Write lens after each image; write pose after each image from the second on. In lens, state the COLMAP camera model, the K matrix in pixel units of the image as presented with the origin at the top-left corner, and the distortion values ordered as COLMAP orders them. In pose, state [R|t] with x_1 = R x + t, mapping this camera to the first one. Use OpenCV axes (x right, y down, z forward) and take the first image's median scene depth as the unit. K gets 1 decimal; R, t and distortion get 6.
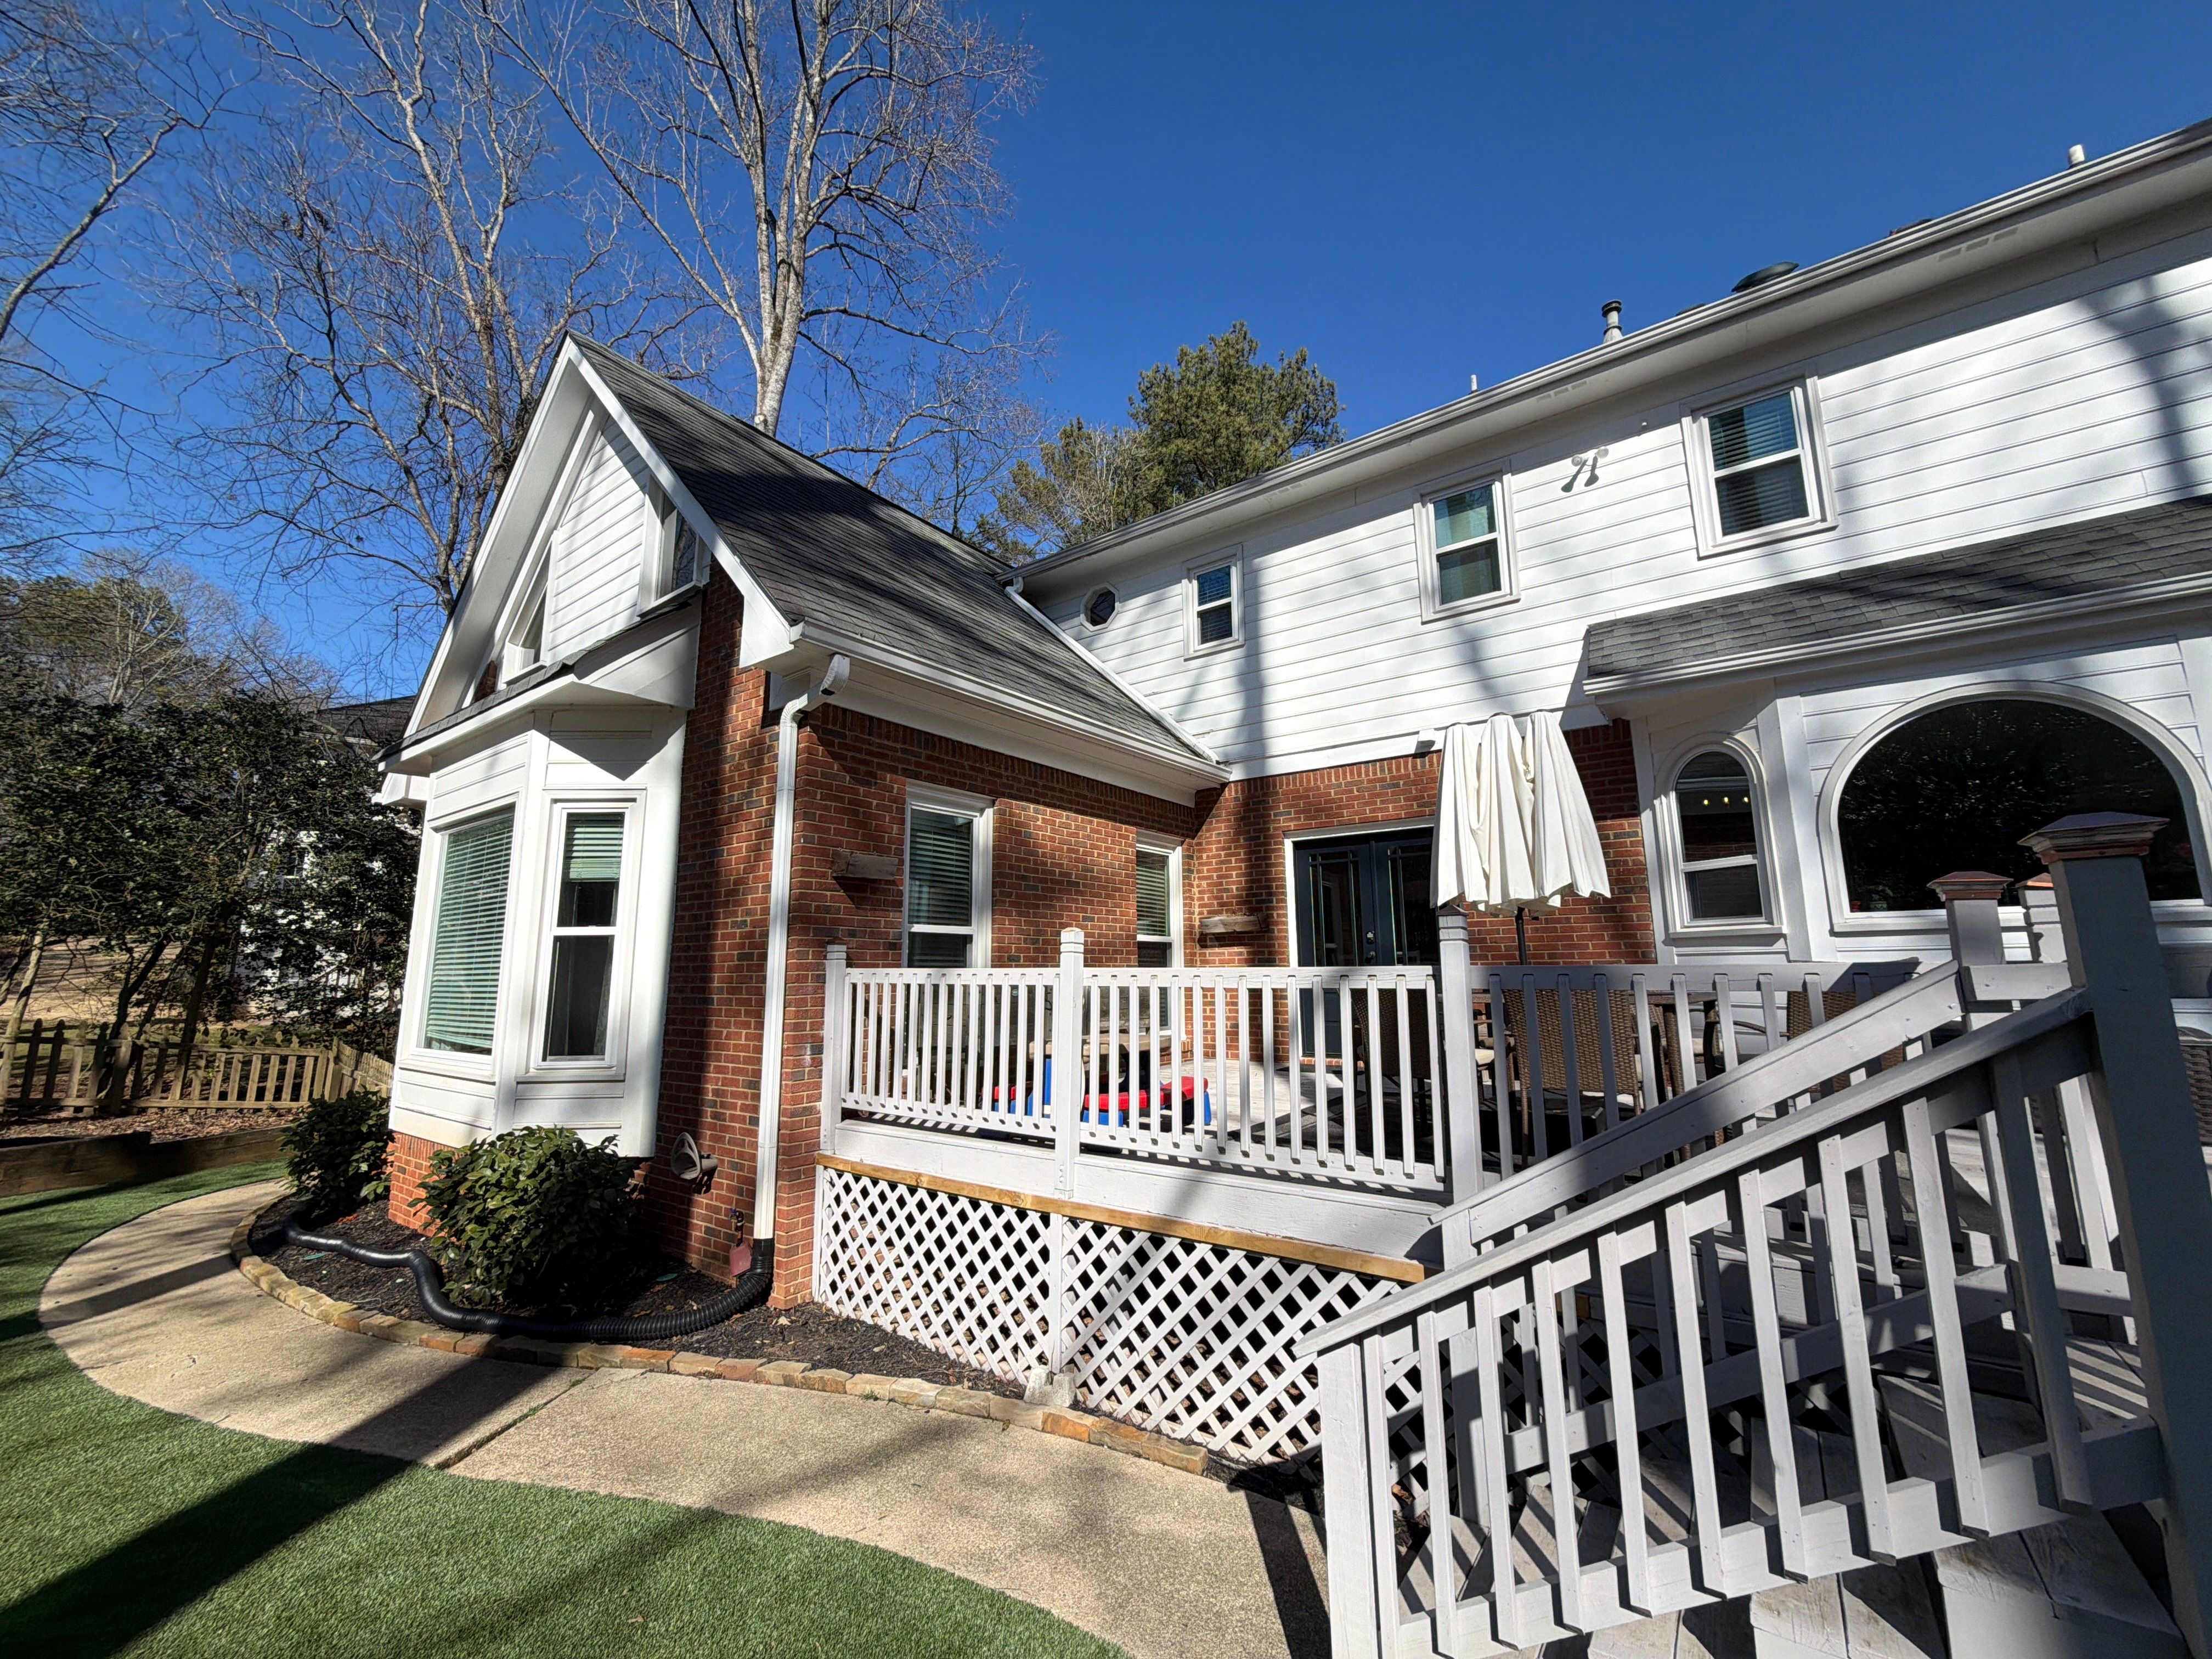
lens RADIAL K [[880.6, 0, 1104.2], [0, 880.6, 820.8], [0, 0, 1]] dist [-0.000694, 0.000118]
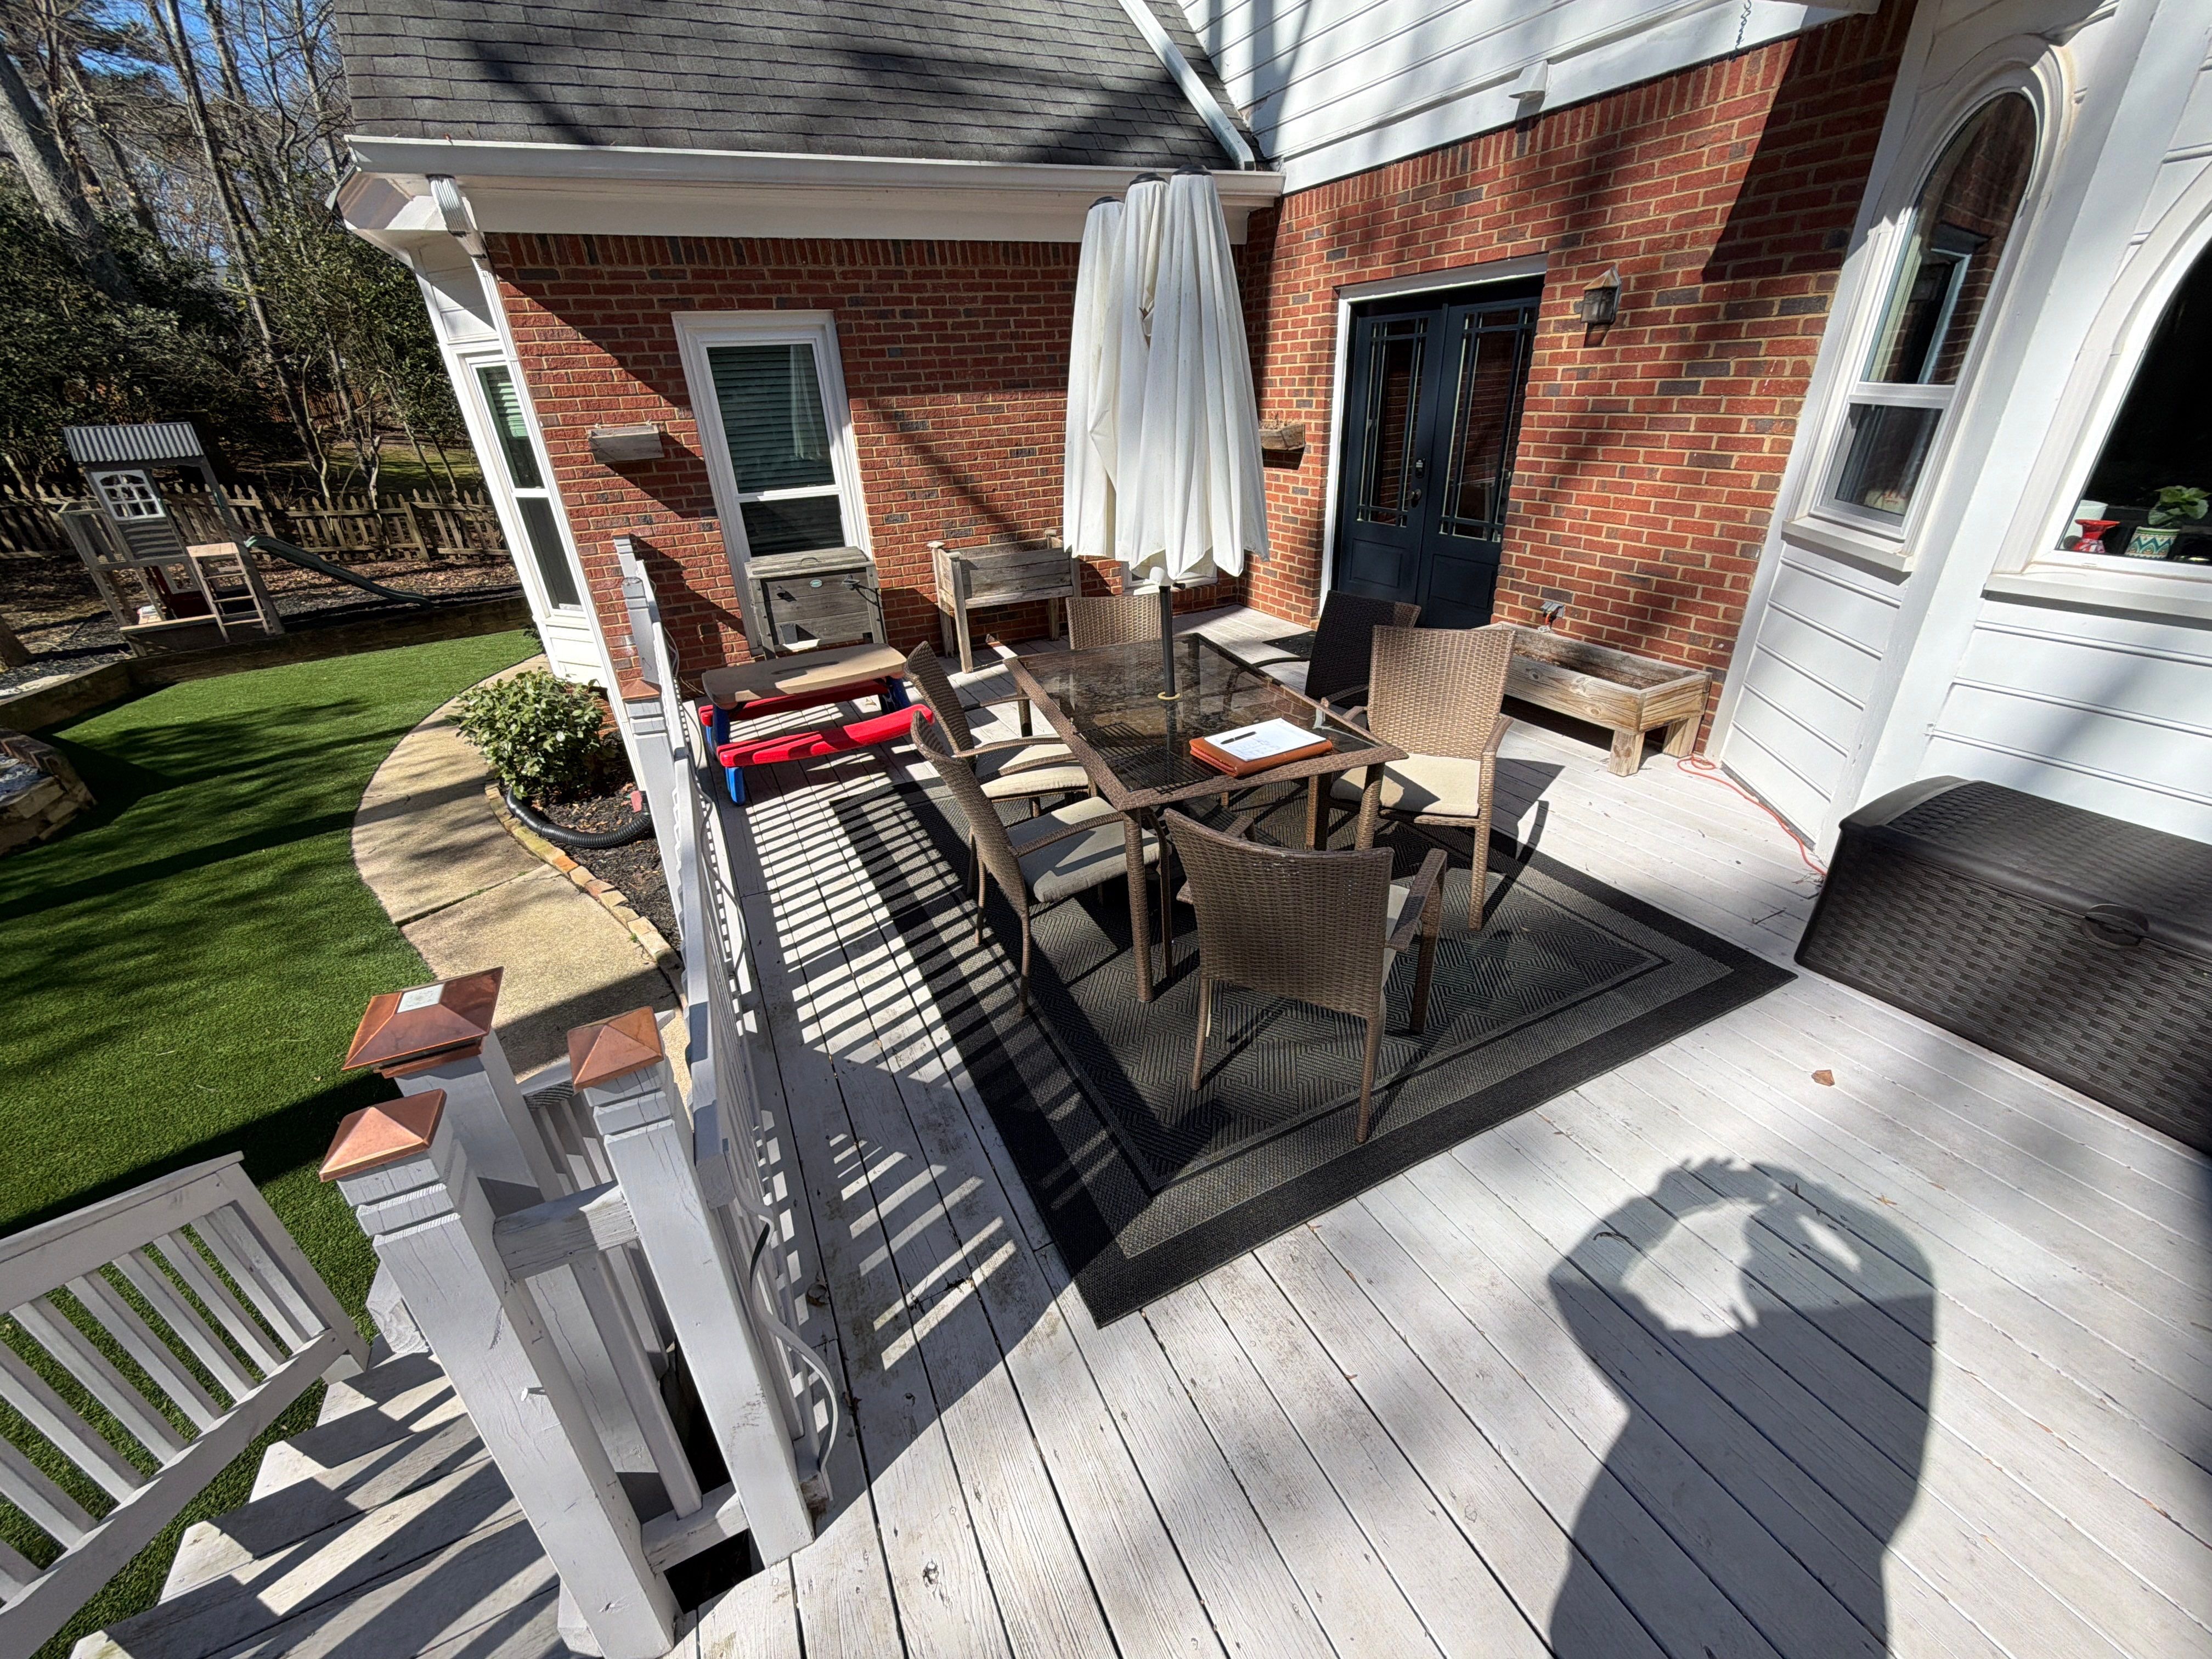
lens RADIAL K [[880.6, 0, 1102.1], [0, 880.6, 829.6], [0, 0, 1]] dist [-0.000694, 0.000118]
pose [[0.886094, 0.182131, -0.426223, 0.636143], [0.116248, 0.802847, 0.584741, -0.105768], [0.448691, -0.567683, 0.690226, 0.380944]]
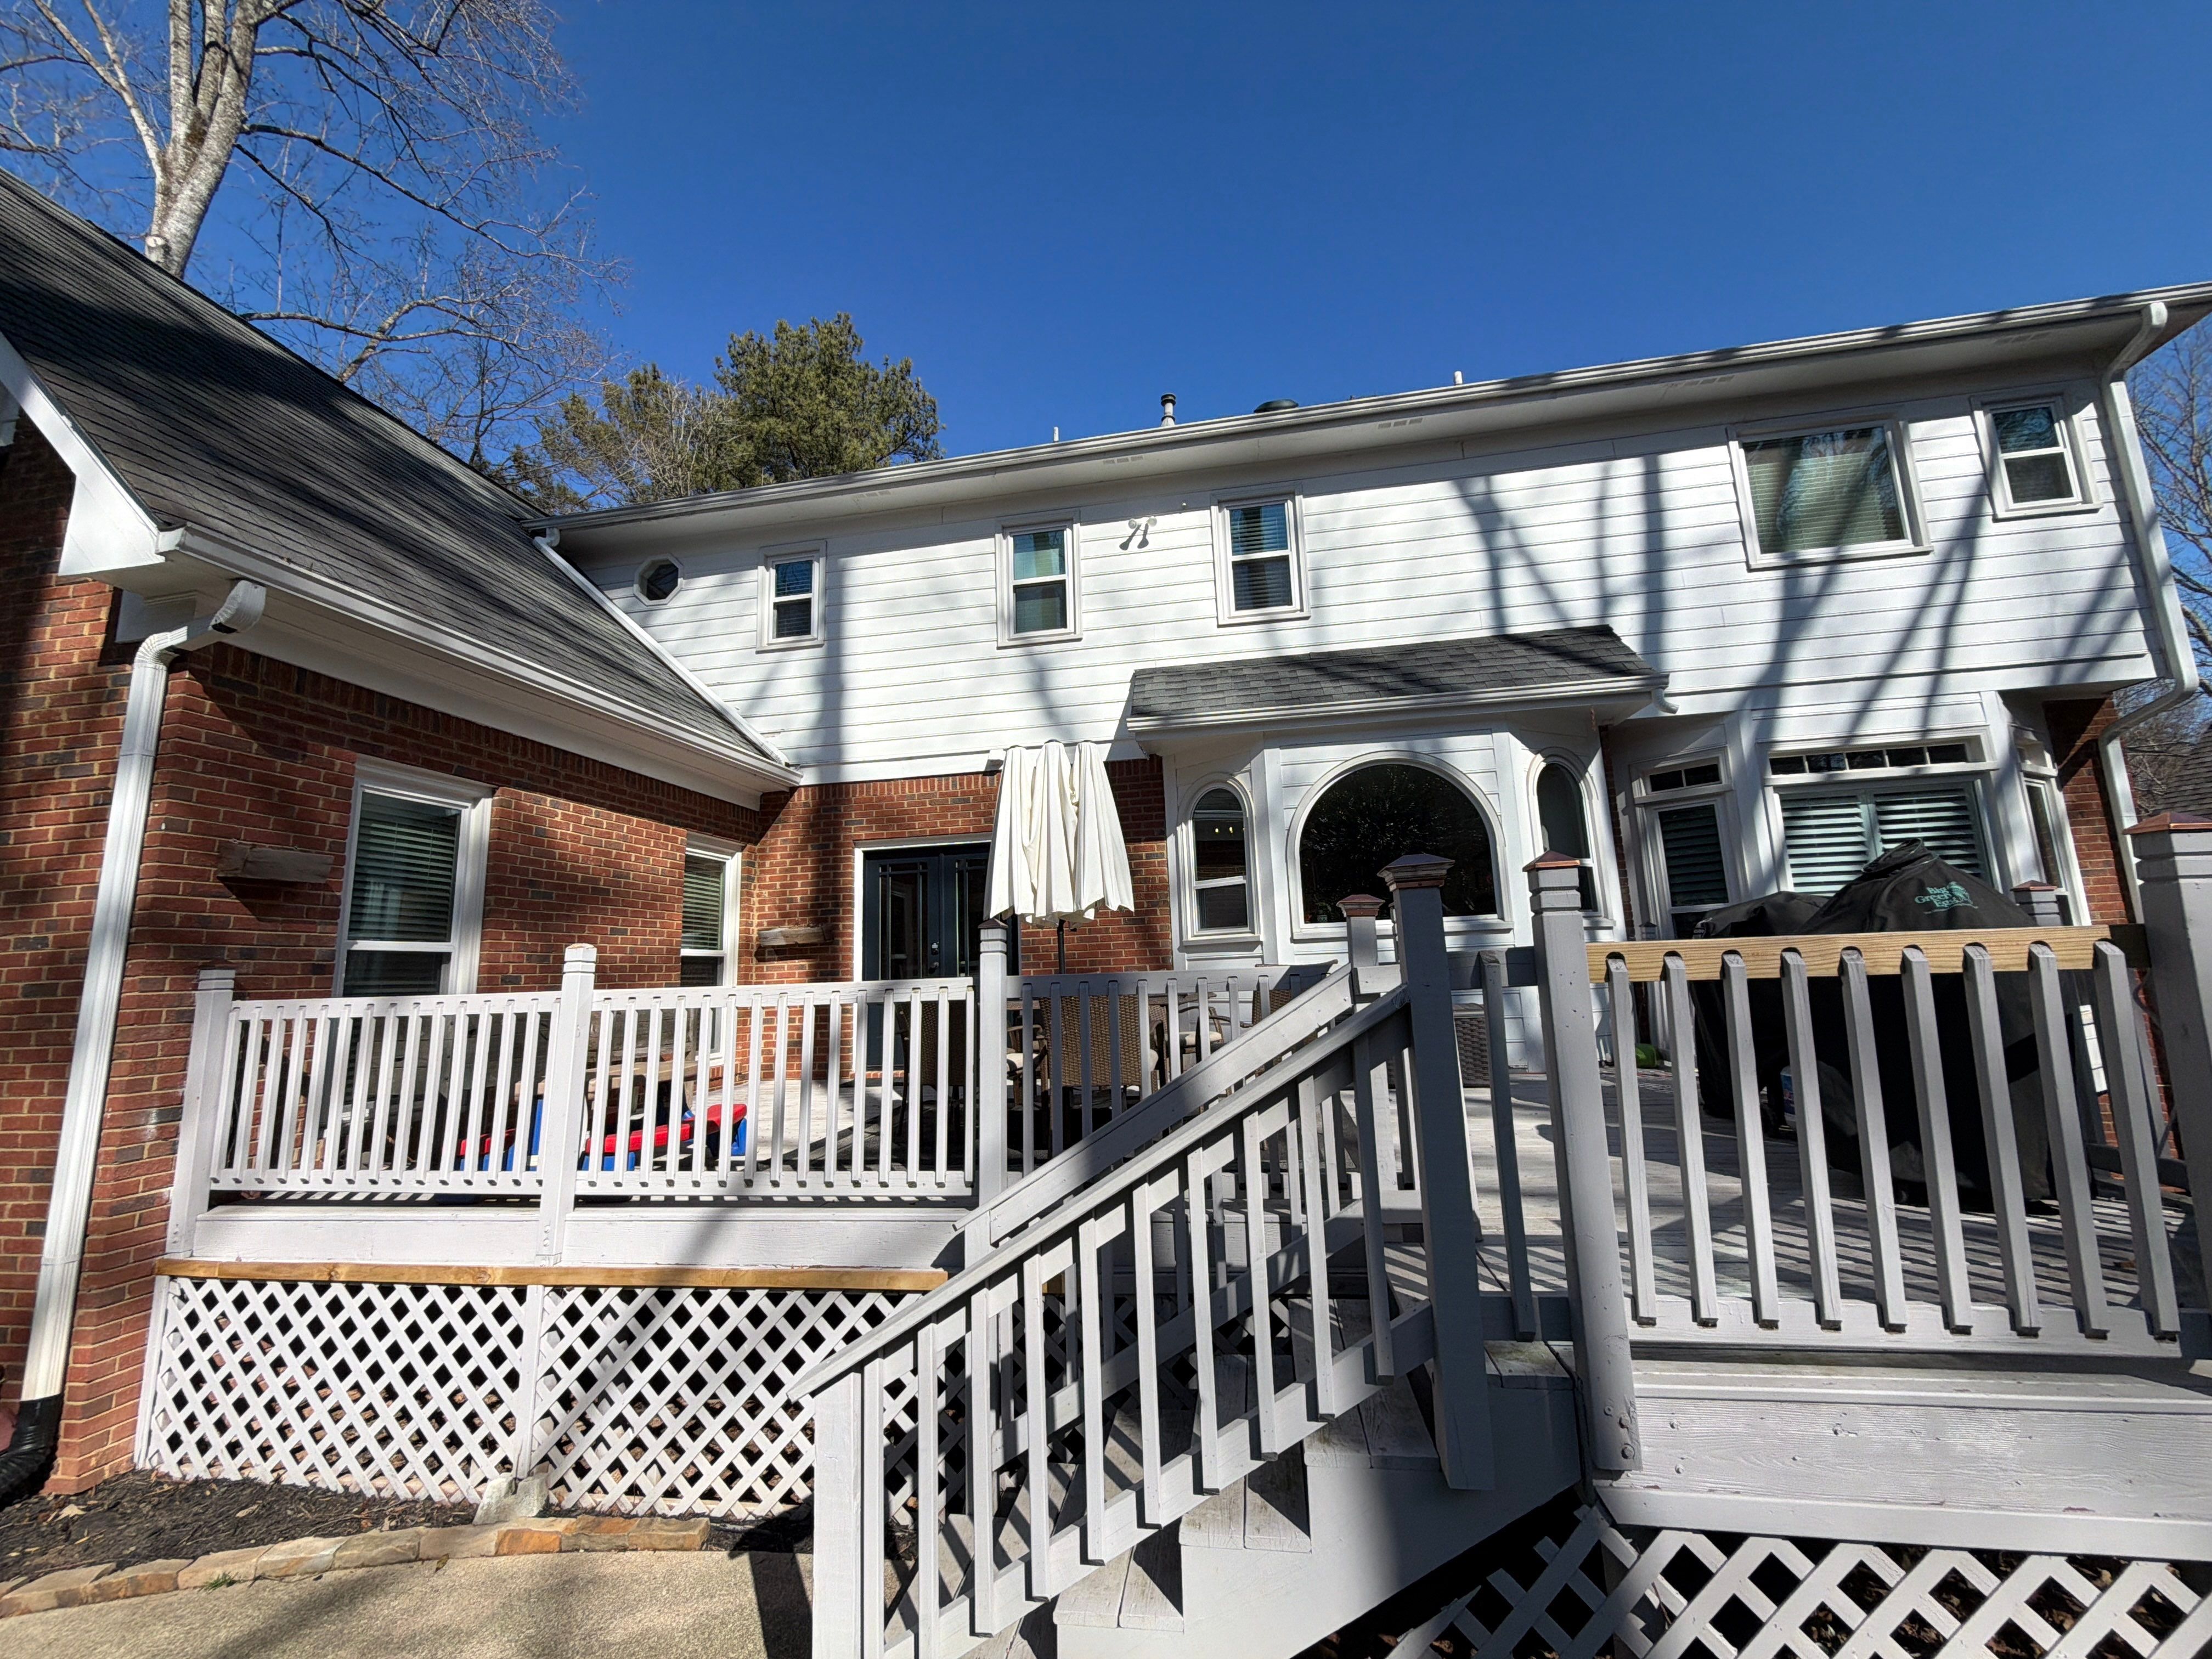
lens RADIAL K [[880.6, 0, 1109.7], [0, 880.6, 818.9], [0, 0, 1]] dist [-0.000694, 0.000118]
pose [[0.891742, 0.050920, 0.449670, 0.025492], [-0.045176, 0.998703, -0.023504, -0.002389], [-0.450283, 0.000646, 0.892886, 0.001946]]
